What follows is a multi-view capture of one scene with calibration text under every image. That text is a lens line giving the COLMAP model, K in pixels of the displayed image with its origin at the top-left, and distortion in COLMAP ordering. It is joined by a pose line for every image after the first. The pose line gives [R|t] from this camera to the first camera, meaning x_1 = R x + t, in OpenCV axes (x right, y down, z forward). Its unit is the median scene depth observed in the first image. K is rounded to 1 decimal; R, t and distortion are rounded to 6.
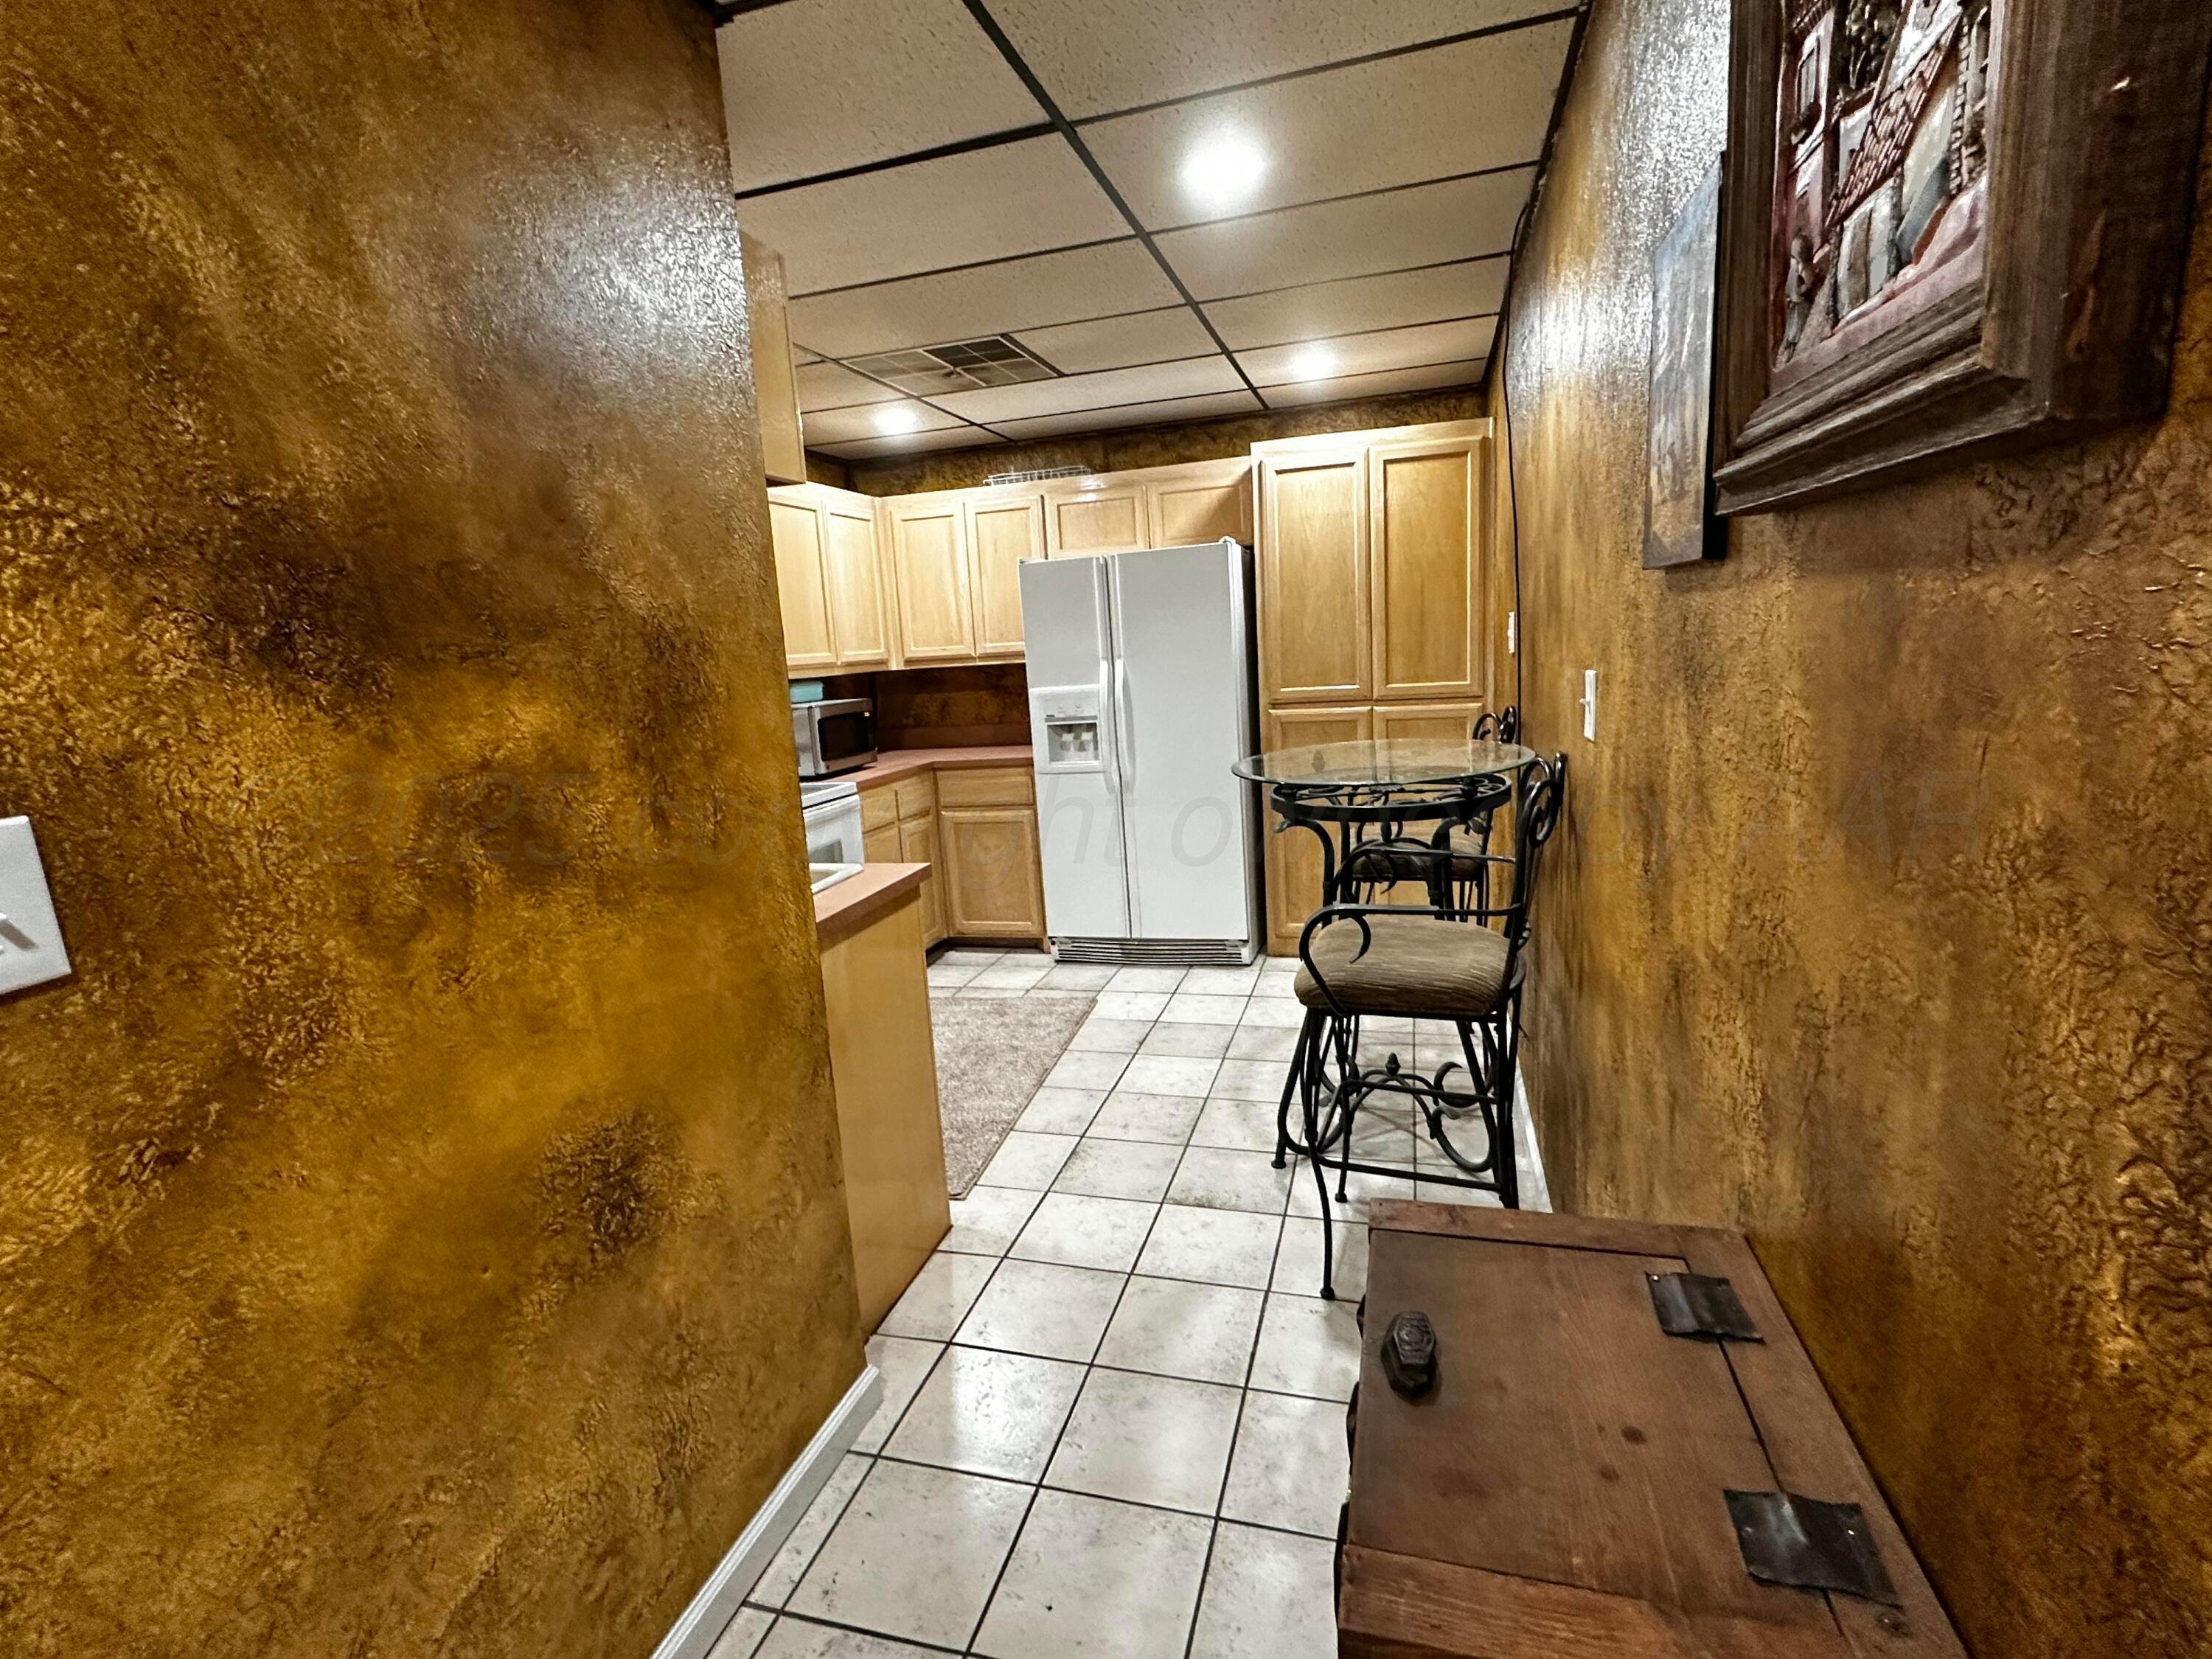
lens RADIAL K [[1048.7, 0, 1100.7], [0, 1048.7, 828.1], [0, 0, 1]] dist [-0.002307, -0.000189]
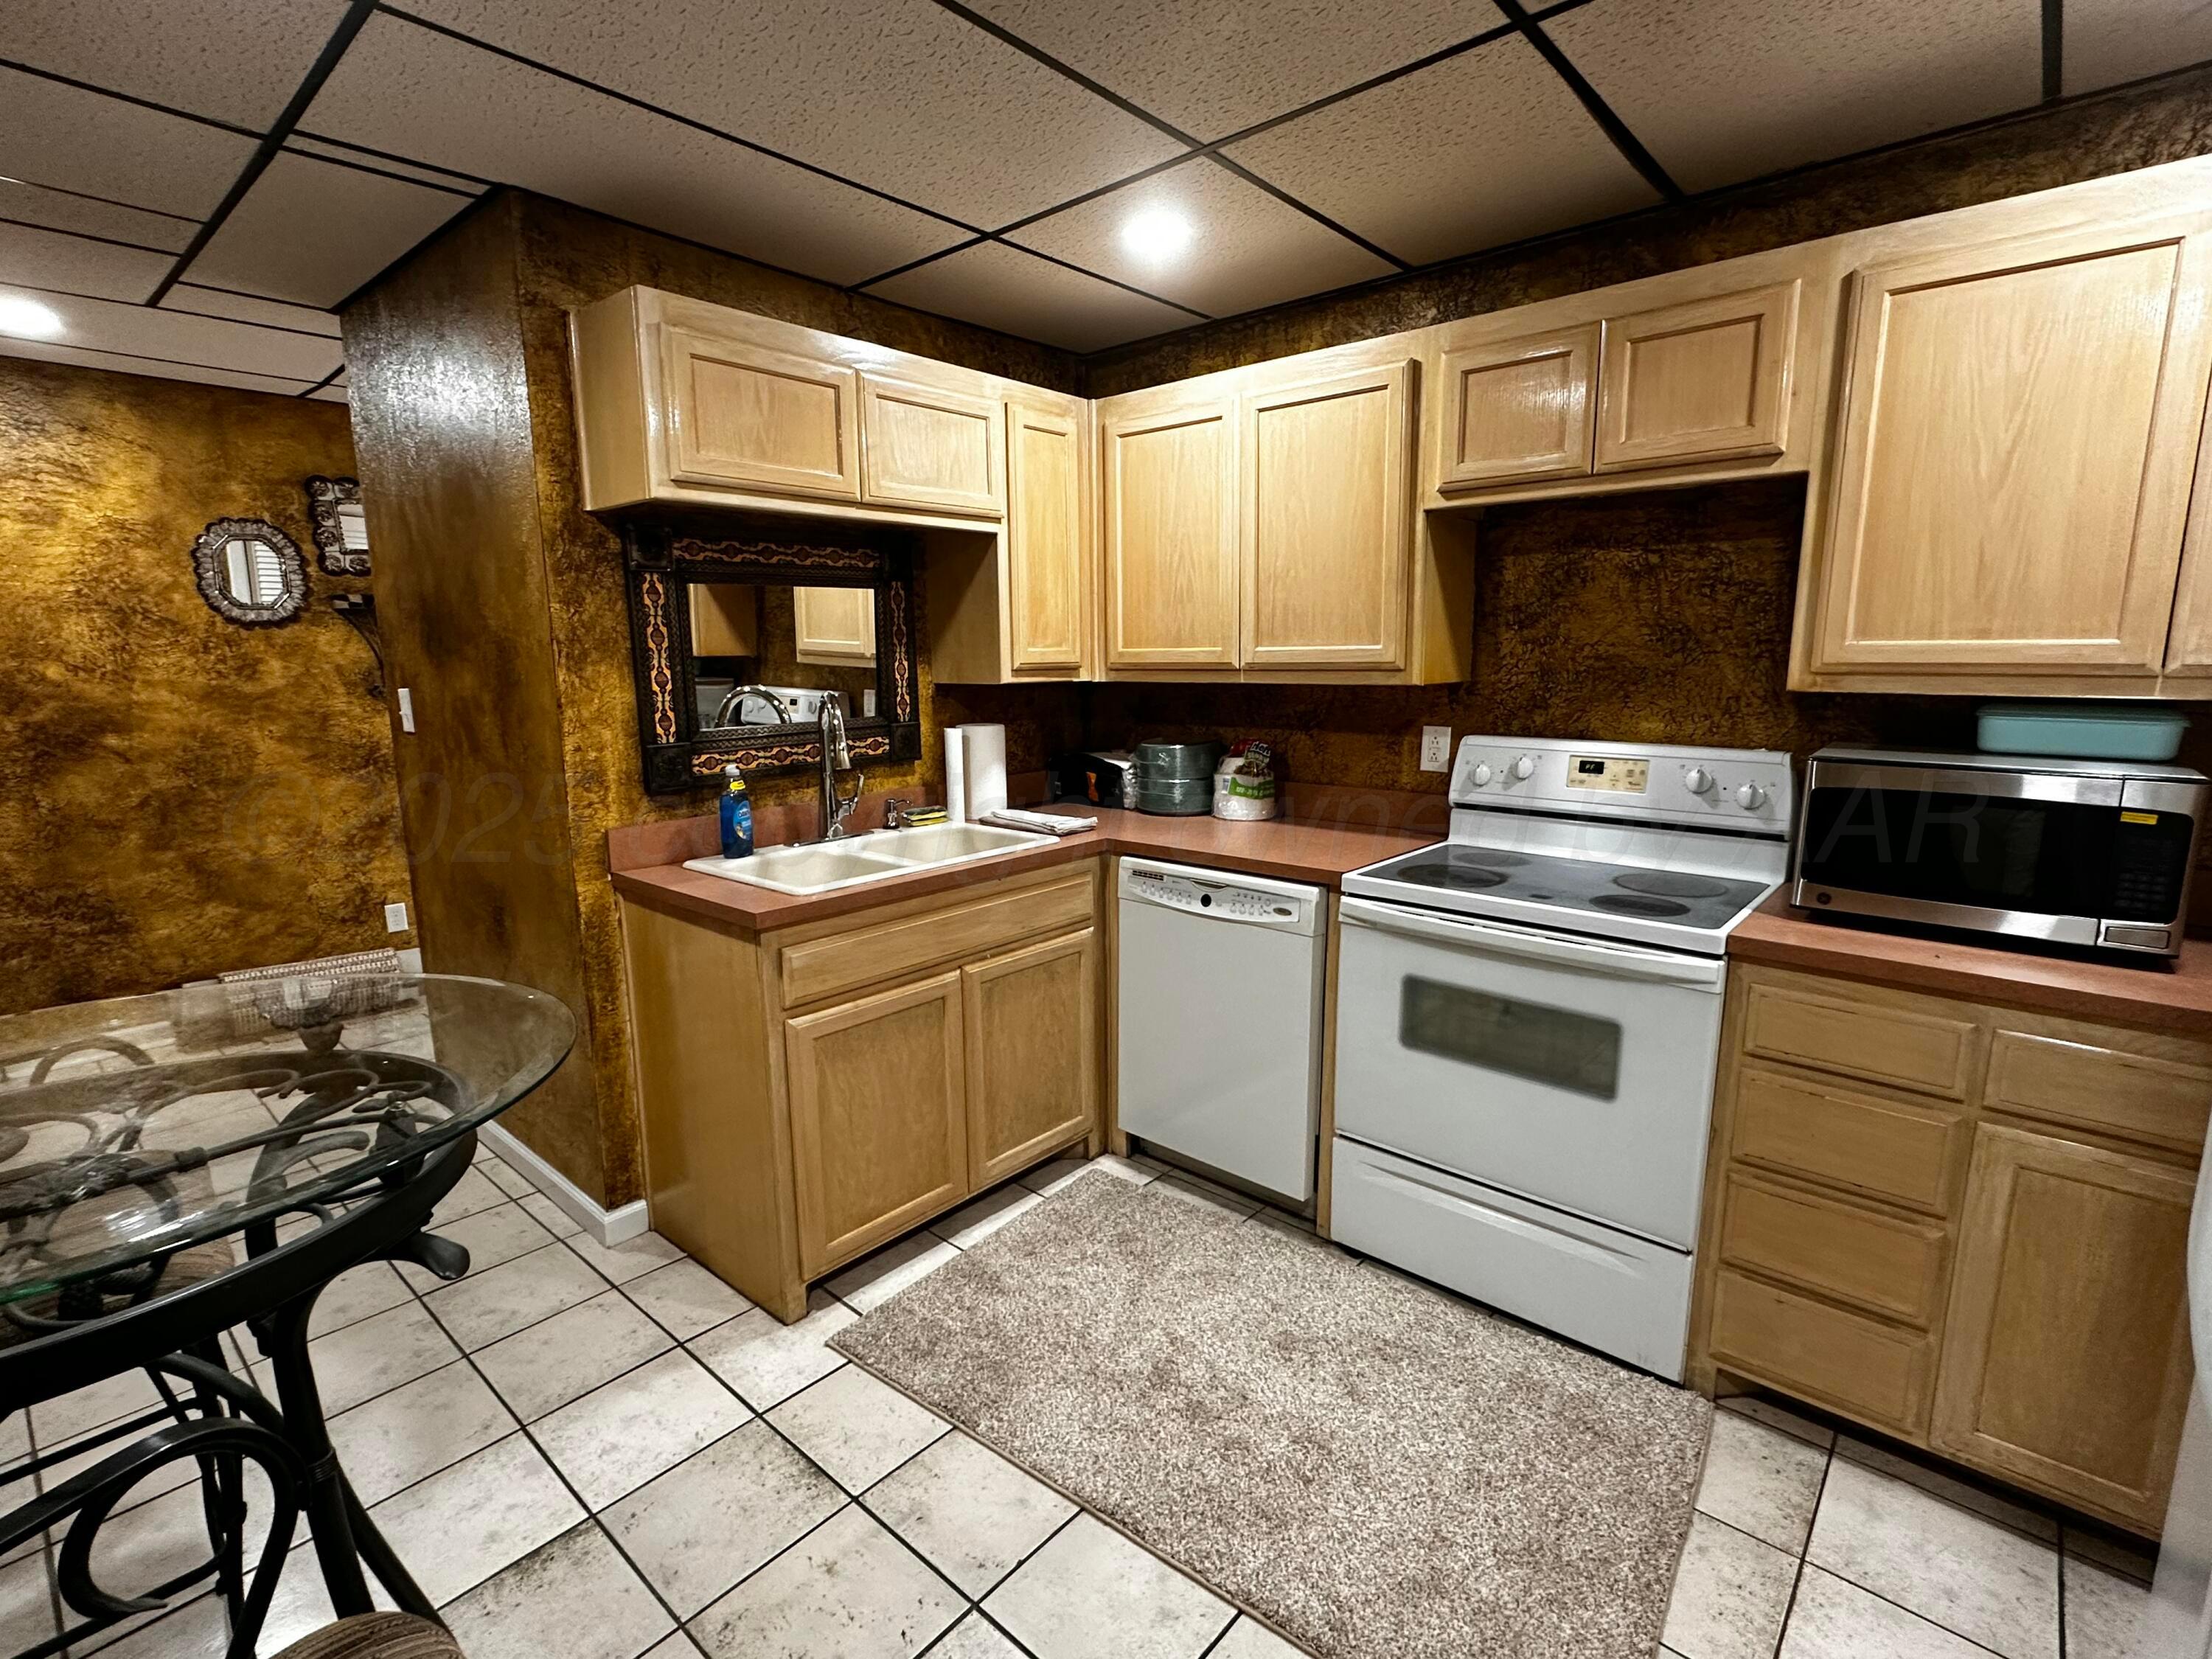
lens RADIAL K [[1048.7, 0, 1097.9], [0, 1048.7, 836.8], [0, 0, 1]] dist [-0.002307, -0.000189]
pose [[-0.430797, 0.209384, -0.877823, 0.354190], [-0.129212, 0.948379, 0.289624, -0.239264], [0.893151, 0.238194, -0.381504, 1.239553]]
